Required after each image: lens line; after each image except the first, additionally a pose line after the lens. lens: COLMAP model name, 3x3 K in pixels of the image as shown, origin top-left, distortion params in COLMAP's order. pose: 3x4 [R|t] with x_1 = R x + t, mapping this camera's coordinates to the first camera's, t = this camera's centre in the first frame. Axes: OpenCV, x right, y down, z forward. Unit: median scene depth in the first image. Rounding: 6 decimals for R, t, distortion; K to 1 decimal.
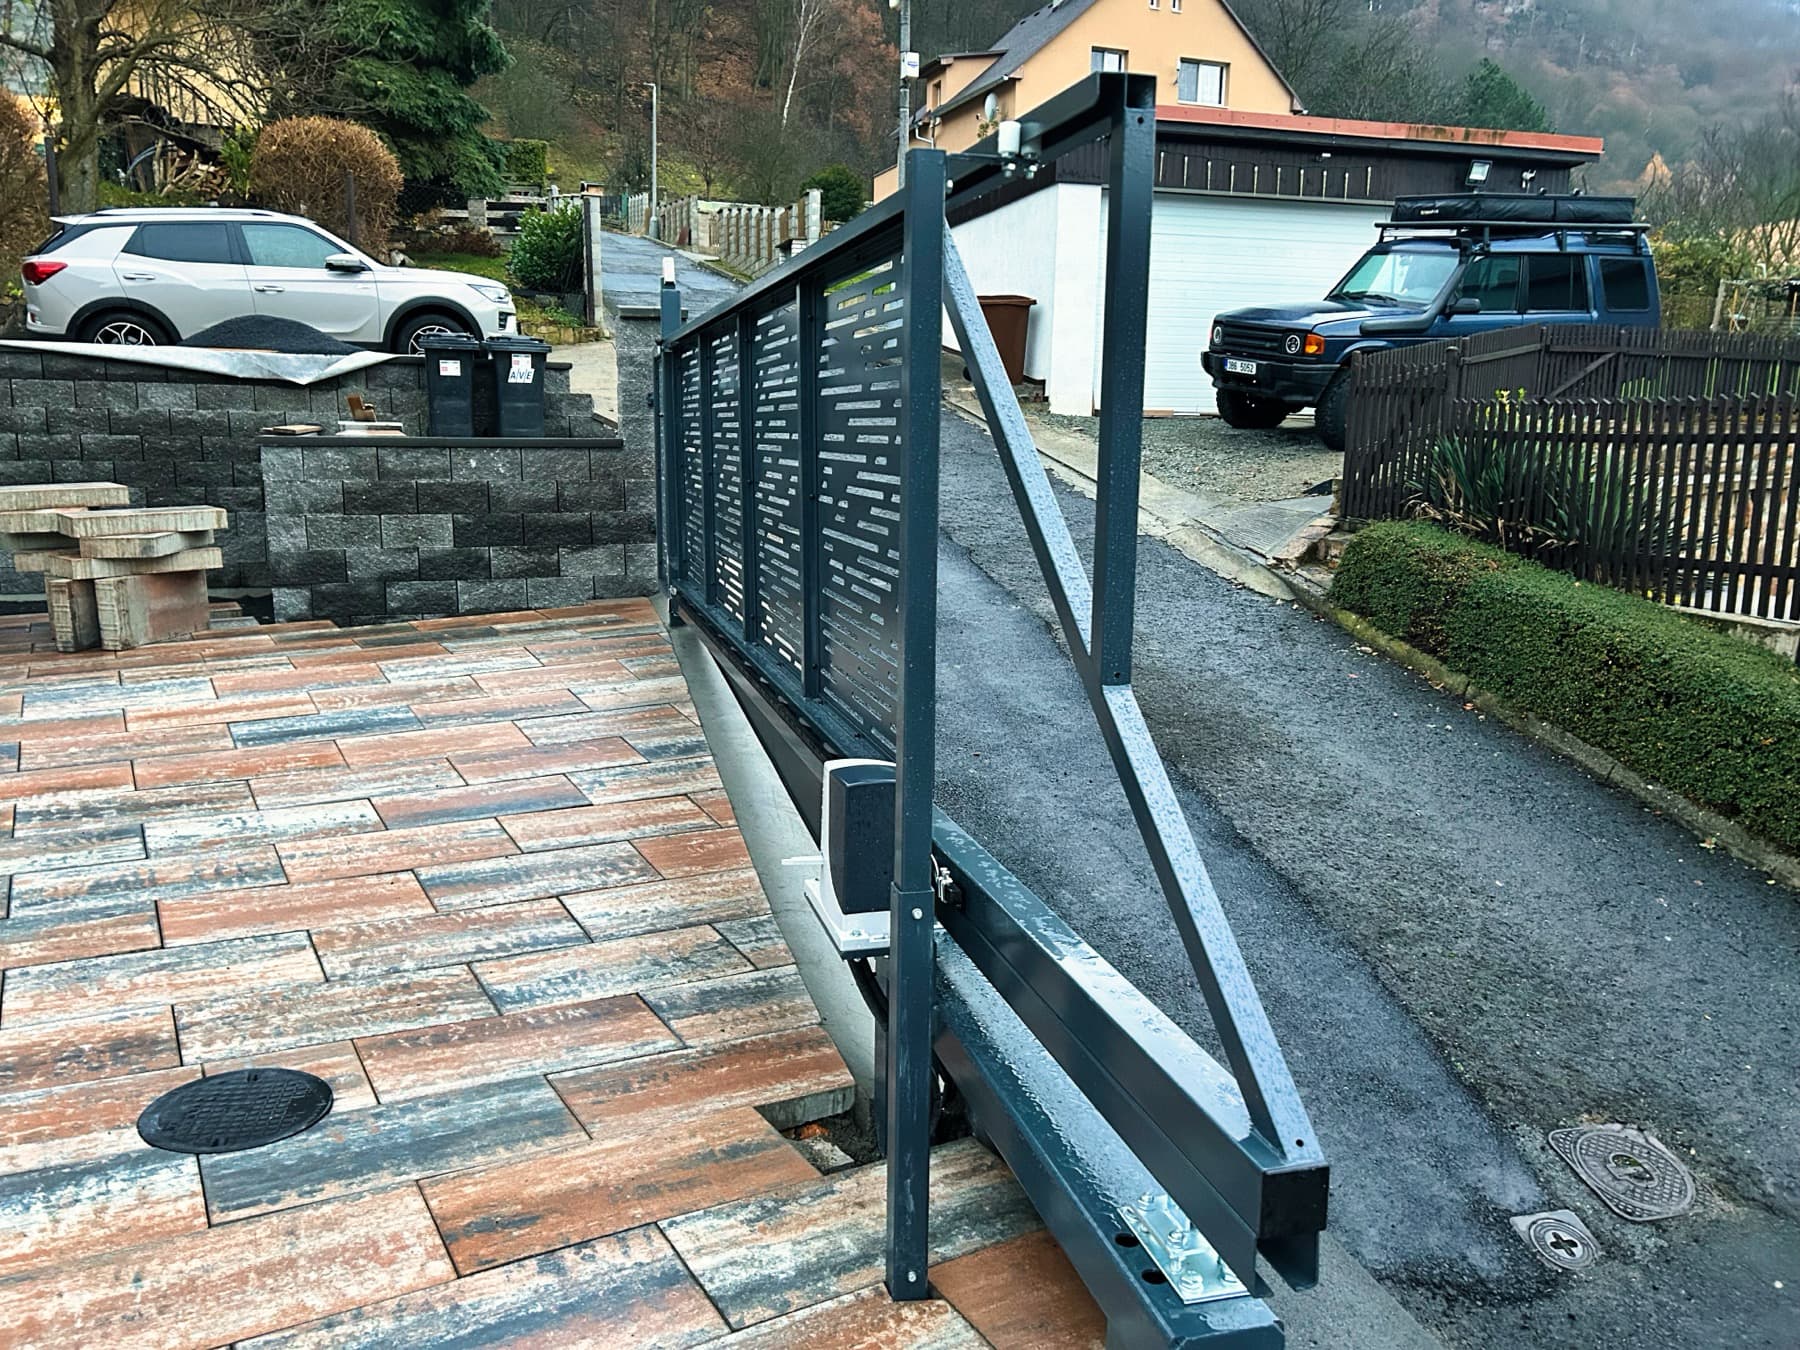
lens RADIAL K [[1337.7, 0, 901.9], [0, 1337.7, 667.6], [0, 0, 1]] dist [0.062121, -0.071494]
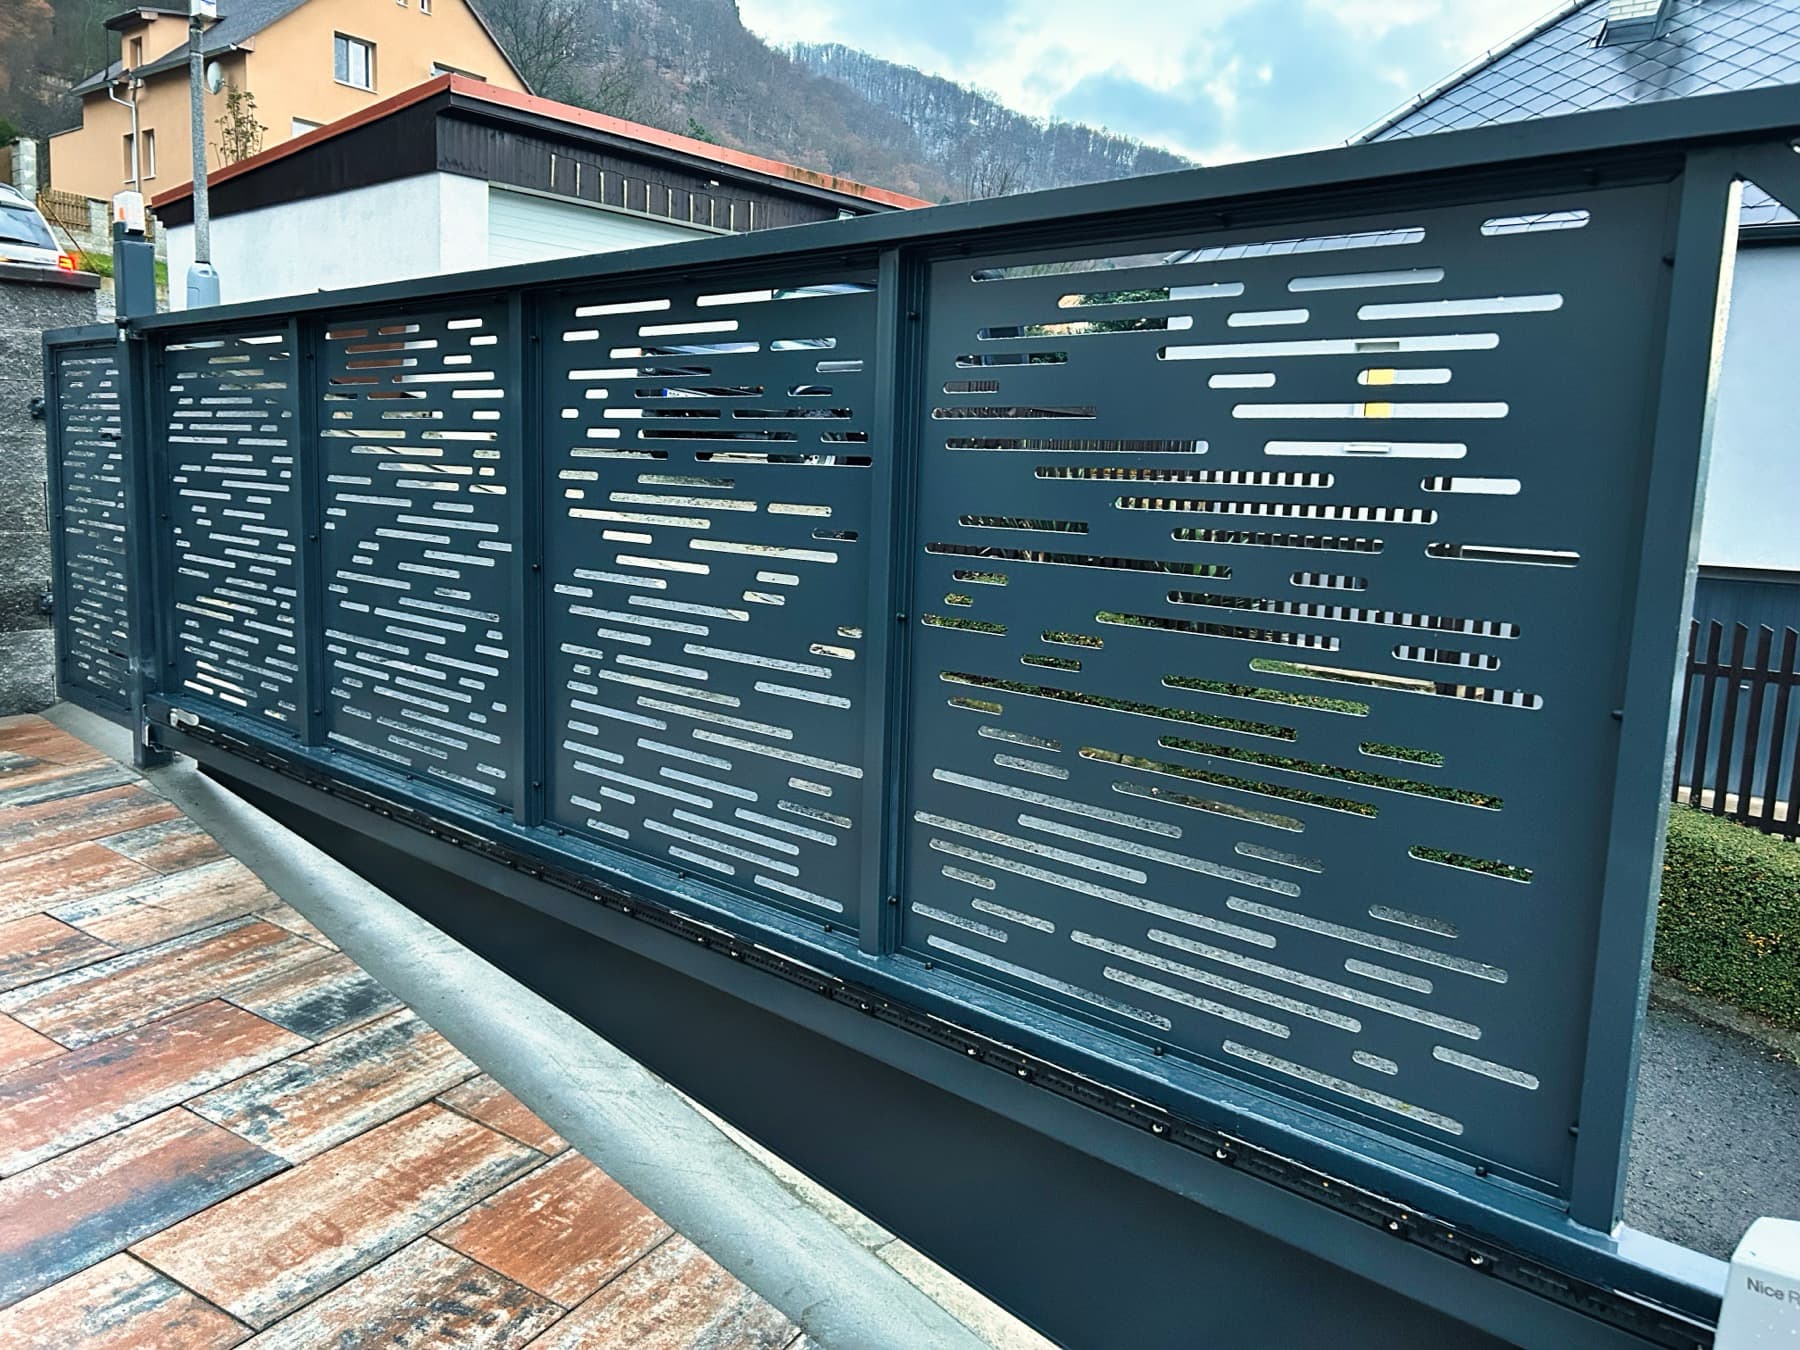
lens RADIAL K [[1350.5, 0, 890.7], [0, 1350.5, 654.5], [0, 0, 1]] dist [0.005710, 0.002886]
pose [[0.853501, -0.046929, 0.518974, -0.247600], [0.060958, 0.998090, -0.009997, -0.069784], [-0.517514, 0.040168, 0.854732, 0.330003]]
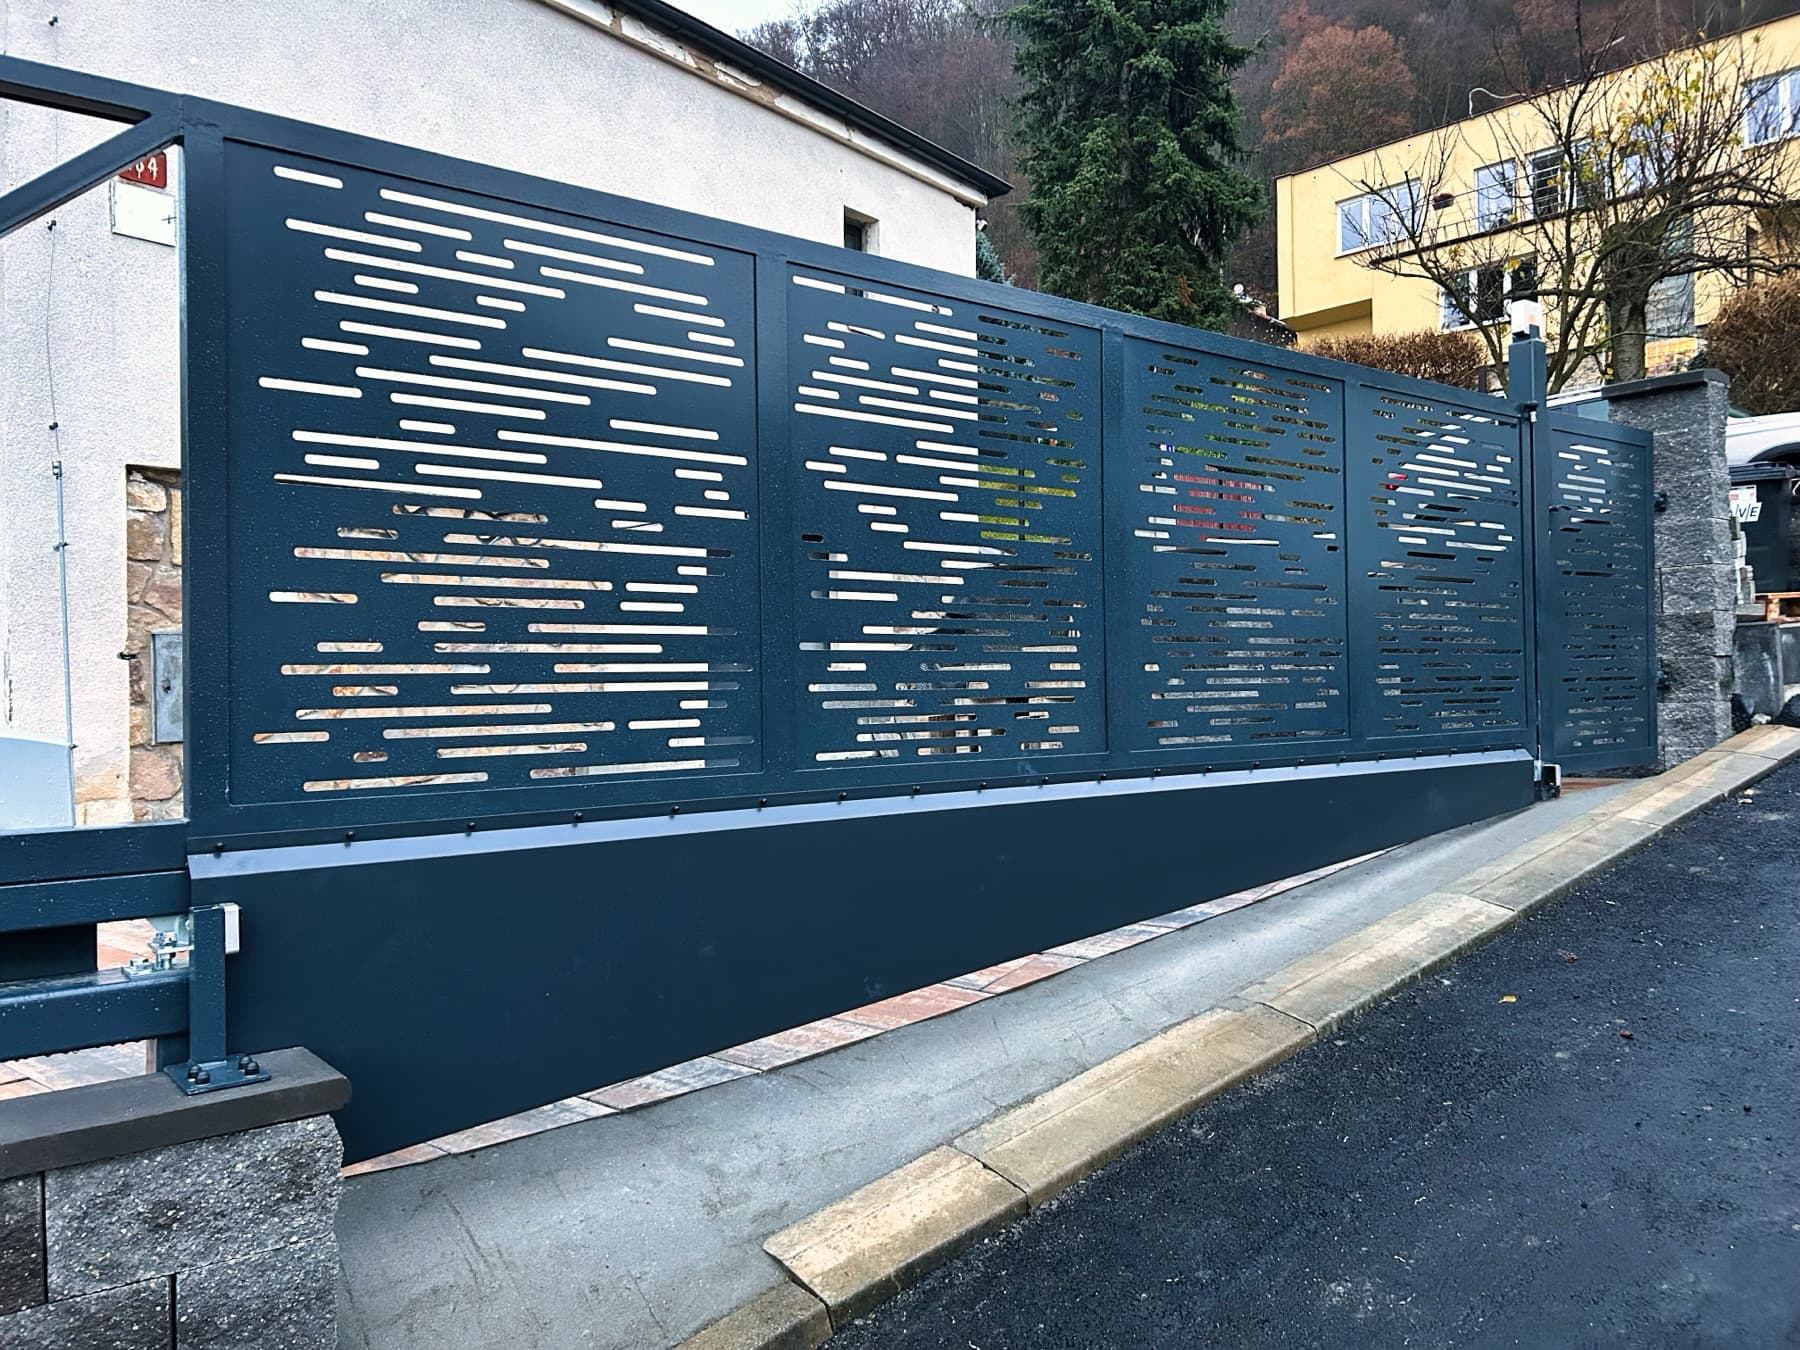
lens RADIAL K [[1337.7, 0, 901.9], [0, 1337.7, 667.6], [0, 0, 1]] dist [0.062121, -0.071494]
pose [[-0.373155, 0.014090, 0.927662, -0.695074], [0.175094, 0.982986, 0.055502, -0.144875], [-0.911097, 0.183139, -0.369273, 1.361600]]
